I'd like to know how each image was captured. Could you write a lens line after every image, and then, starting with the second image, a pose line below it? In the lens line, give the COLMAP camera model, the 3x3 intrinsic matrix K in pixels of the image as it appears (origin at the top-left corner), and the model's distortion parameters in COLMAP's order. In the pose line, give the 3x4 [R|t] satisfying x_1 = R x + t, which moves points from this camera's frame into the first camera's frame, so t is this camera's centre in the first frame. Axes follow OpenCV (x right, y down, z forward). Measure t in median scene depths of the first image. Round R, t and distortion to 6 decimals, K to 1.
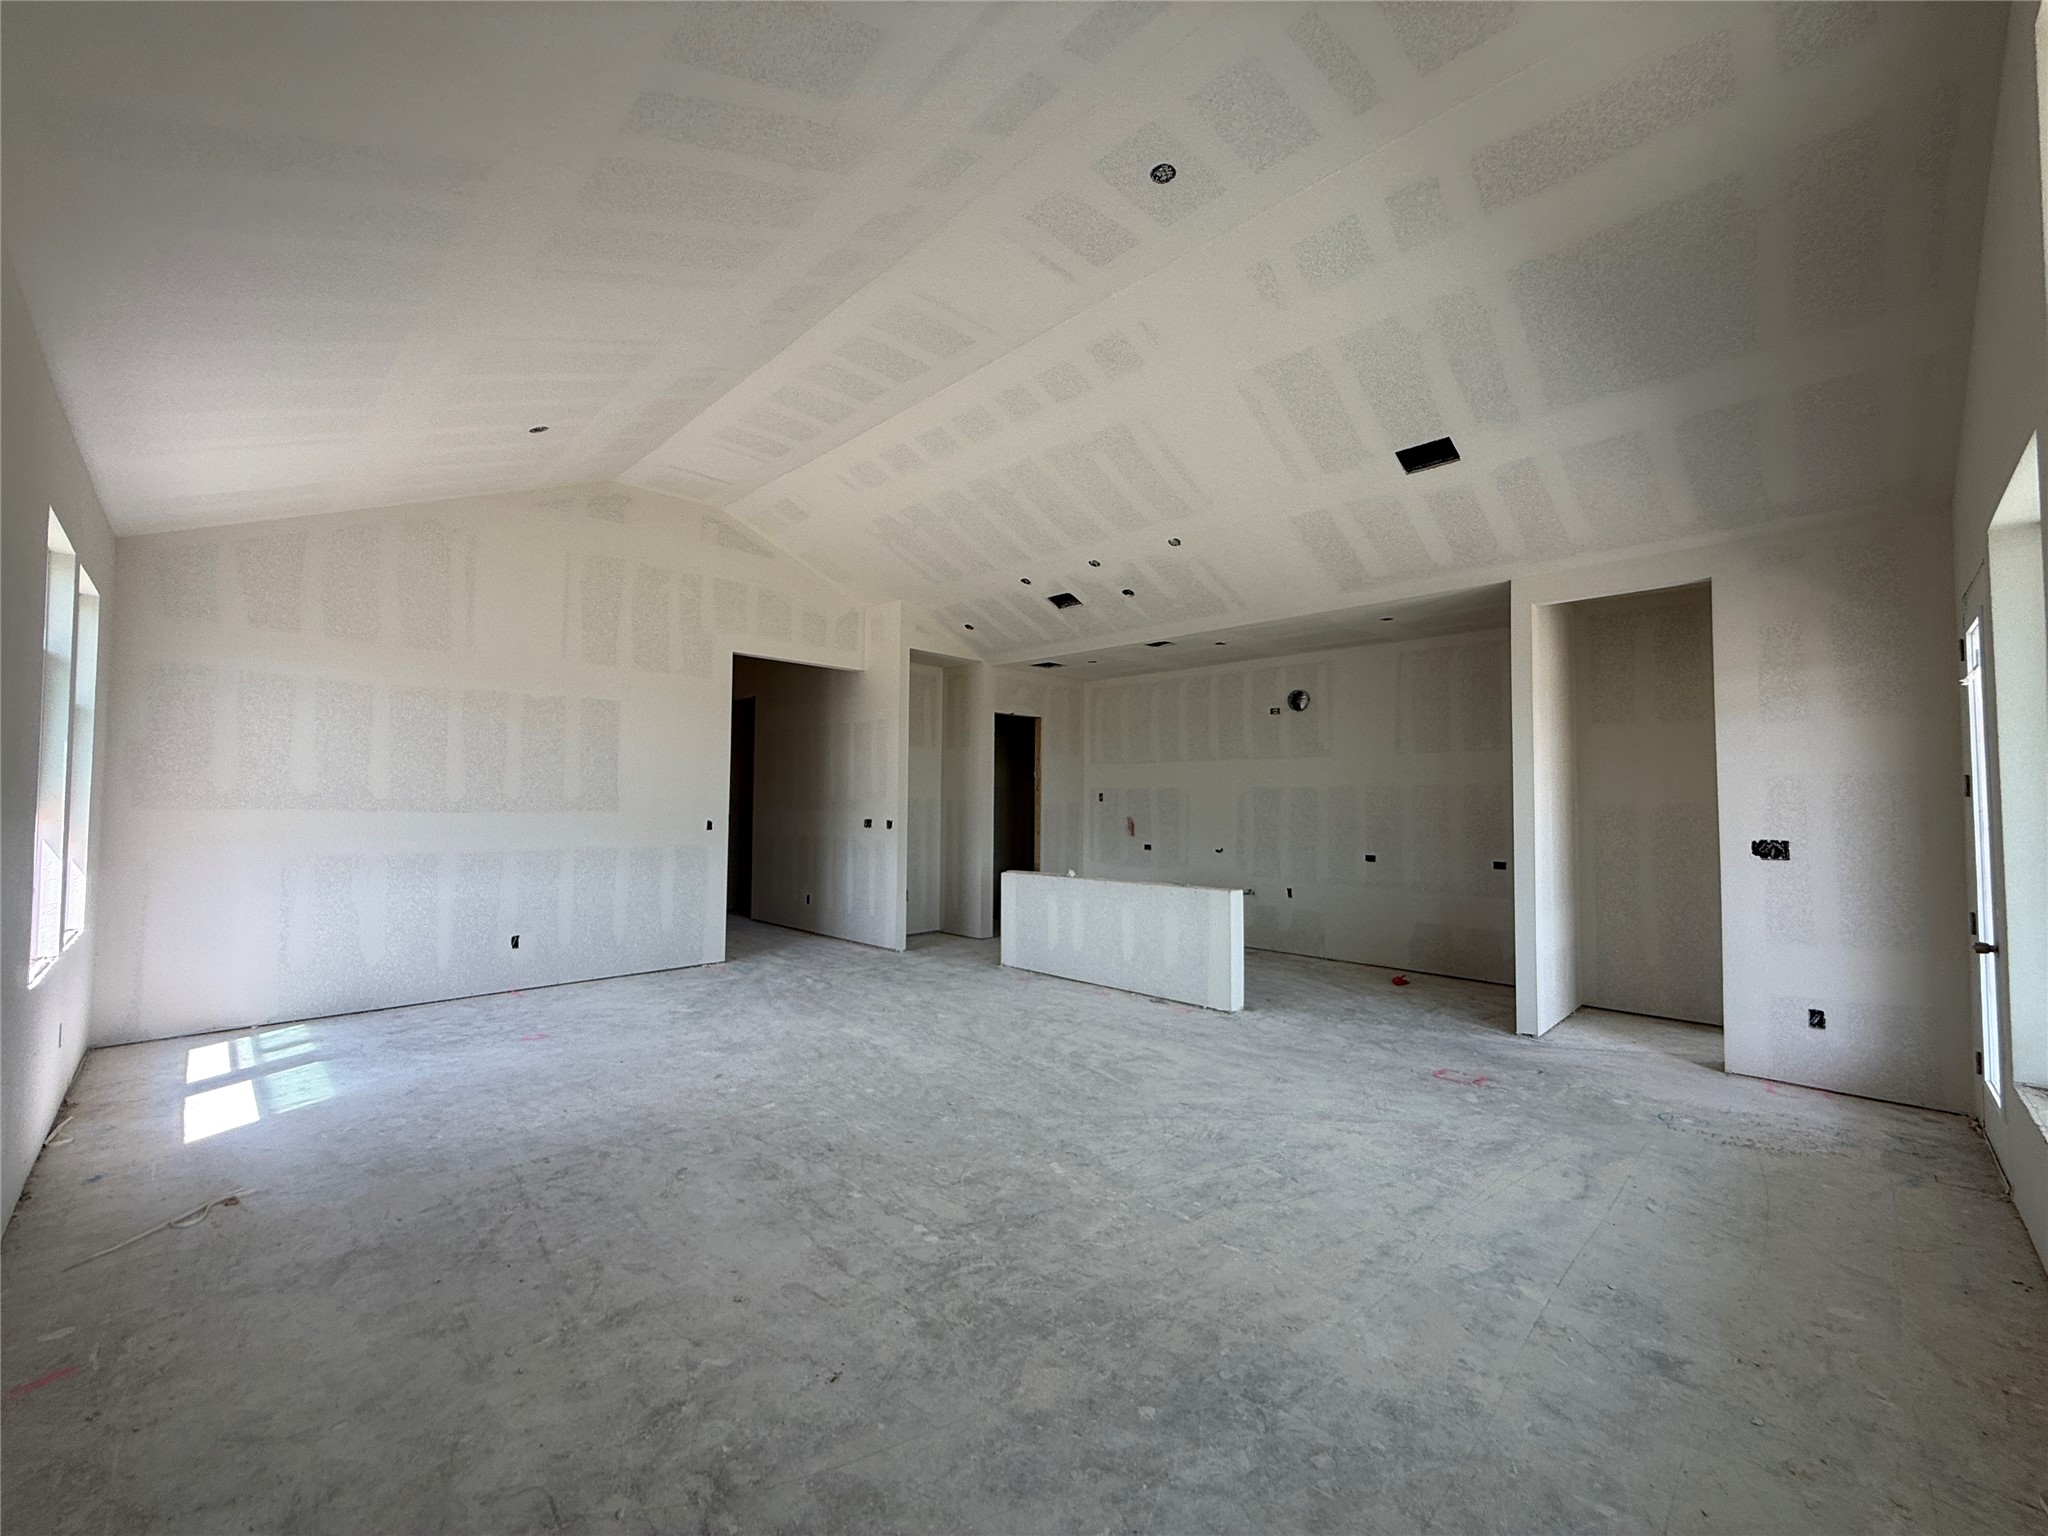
lens RADIAL K [[825.2, 0, 1036.2], [0, 825.2, 772.1], [0, 0, 1]] dist [0.000862, 0.000088]
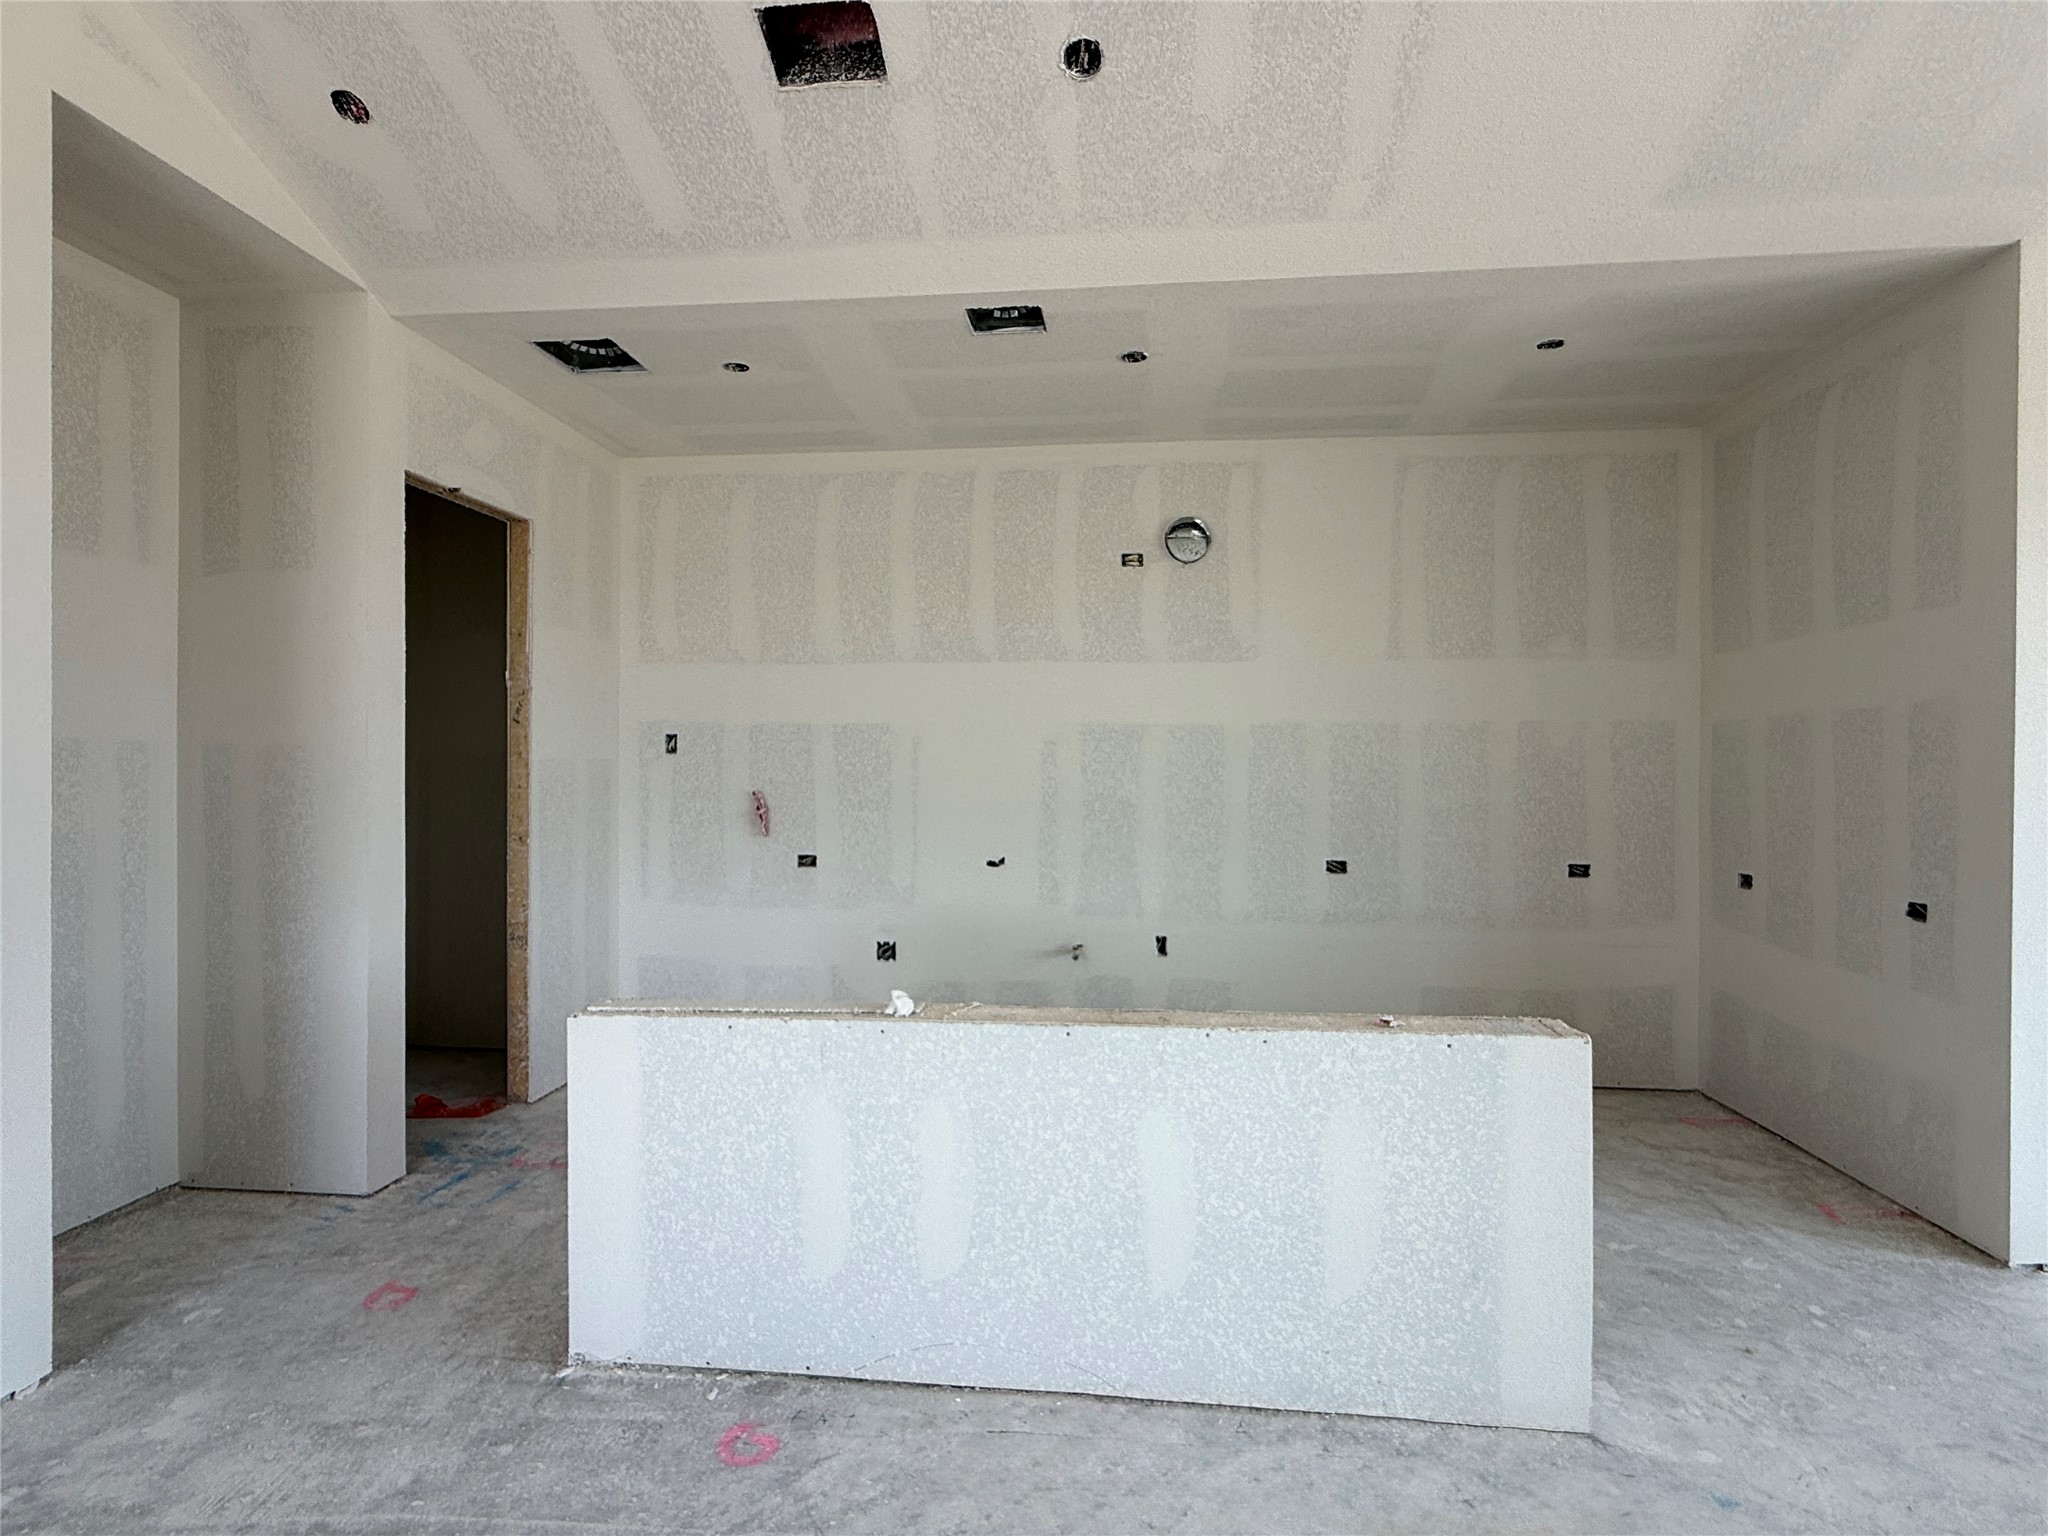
lens RADIAL K [[1010.6, 0, 1022.9], [0, 1010.6, 772.8], [0, 0, 1]] dist [0.001399, -0.001392]
pose [[0.786042, -0.009540, 0.618100, -0.115695], [-0.020313, 0.998942, 0.041251, 0.025017], [-0.617839, -0.044980, 0.785017, 0.600502]]
